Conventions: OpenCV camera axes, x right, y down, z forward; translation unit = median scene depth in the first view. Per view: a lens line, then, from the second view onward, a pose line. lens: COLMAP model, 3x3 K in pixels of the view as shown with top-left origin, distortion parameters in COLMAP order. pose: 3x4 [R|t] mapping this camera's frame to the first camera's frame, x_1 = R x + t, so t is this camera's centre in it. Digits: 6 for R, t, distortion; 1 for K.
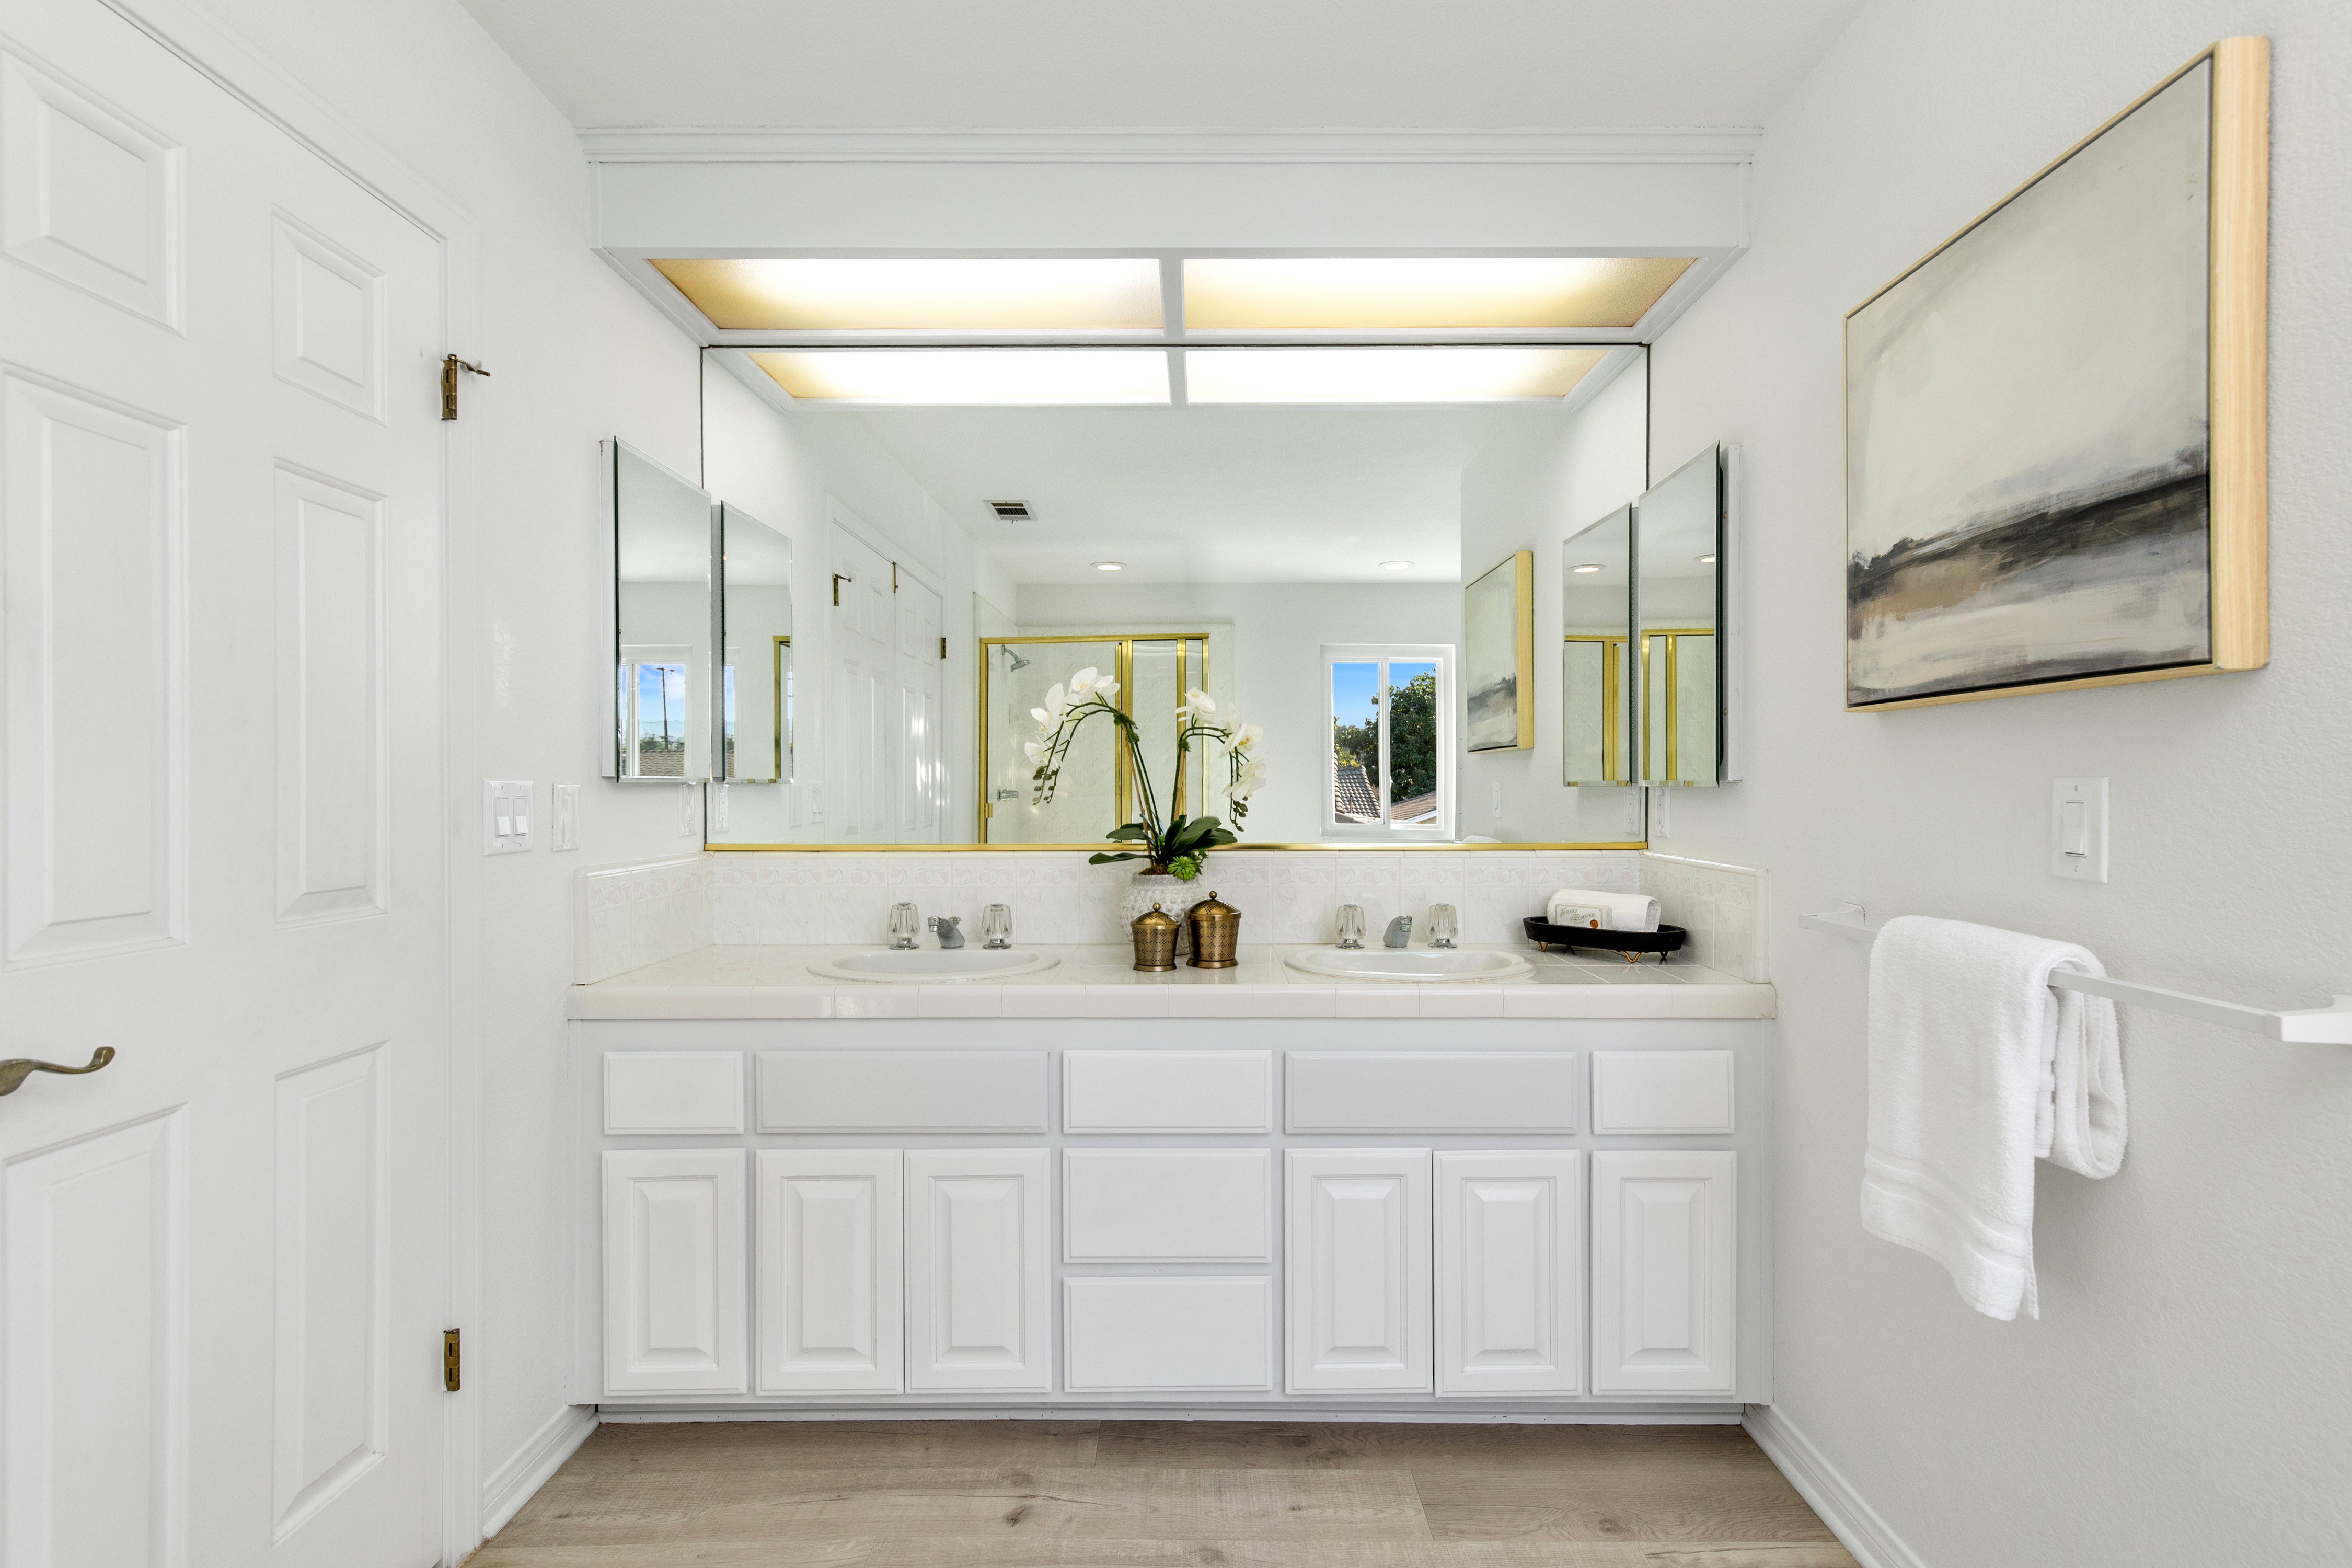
lens RADIAL K [[1064.4, 0, 1193.9], [0, 1064.4, 790.3], [0, 0, 1]] dist [0.004541, -0.000065]
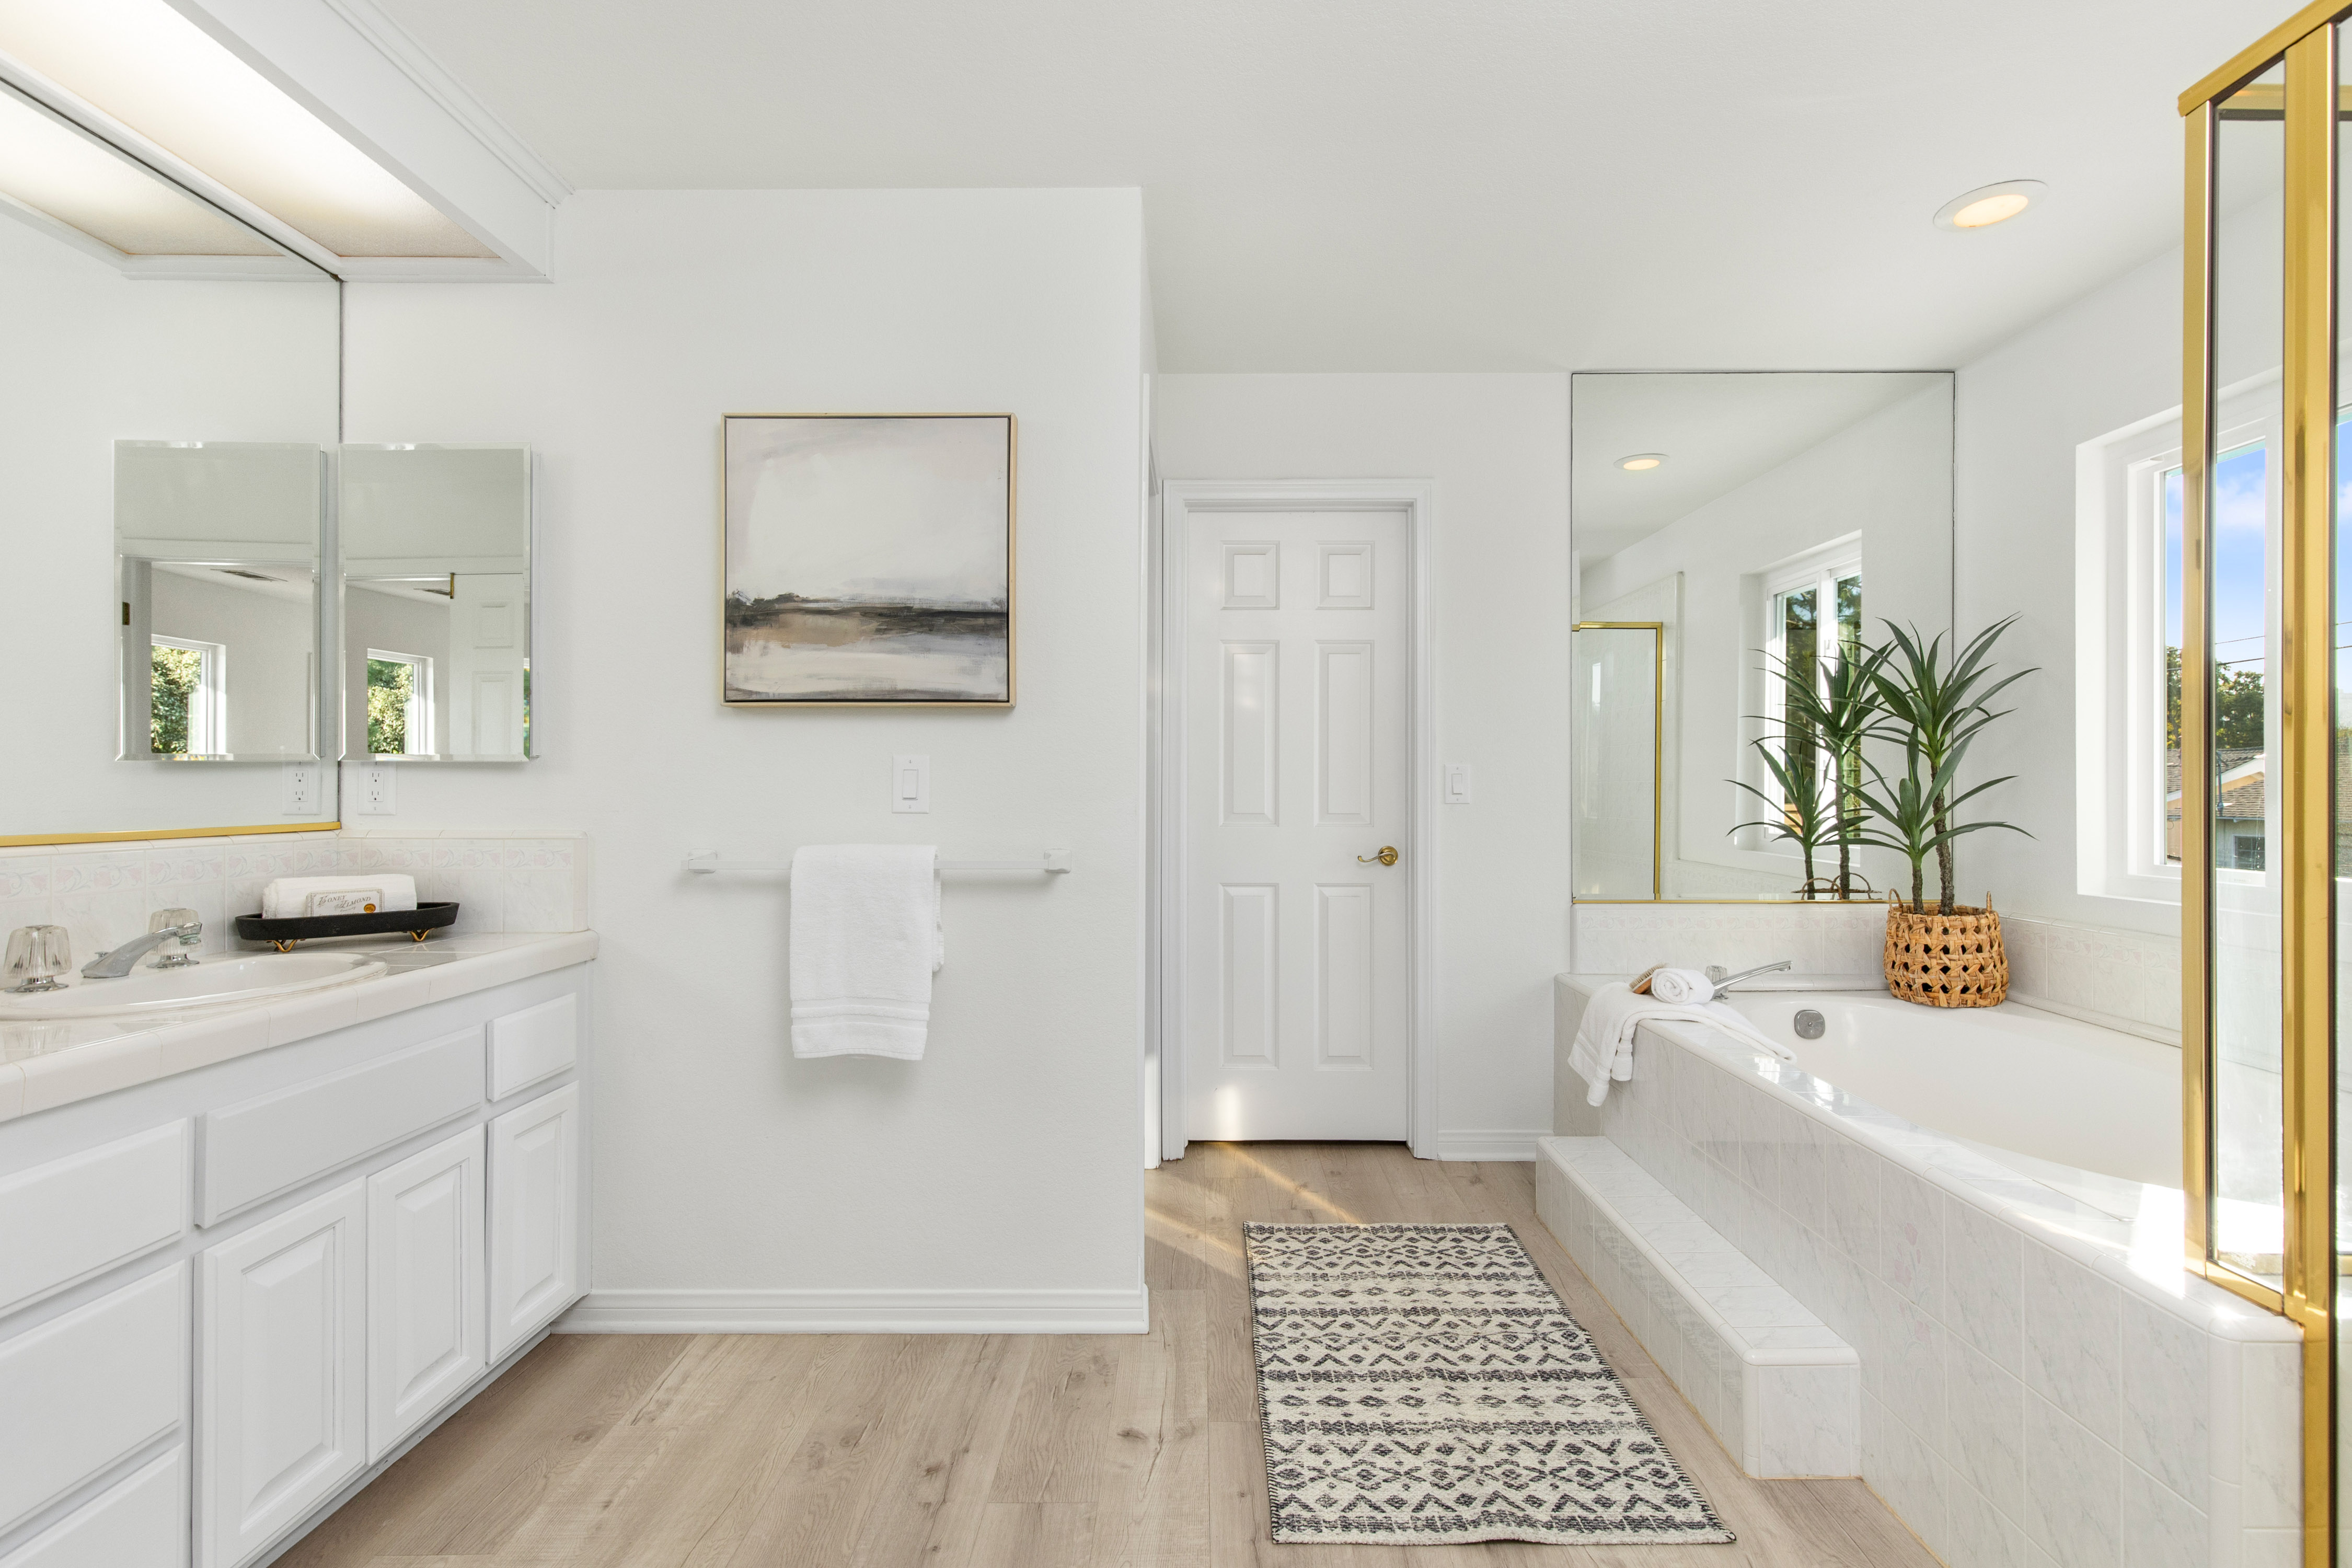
lens RADIAL K [[1064.4, 0, 1196.4], [0, 1064.4, 789.6], [0, 0, 1]] dist [0.004541, -0.000065]
pose [[0.002641, 0.002973, 0.999992, -0.747971], [0.003342, 0.999990, -0.002982, 0.039731], [-0.999991, 0.003350, 0.002631, 0.399745]]
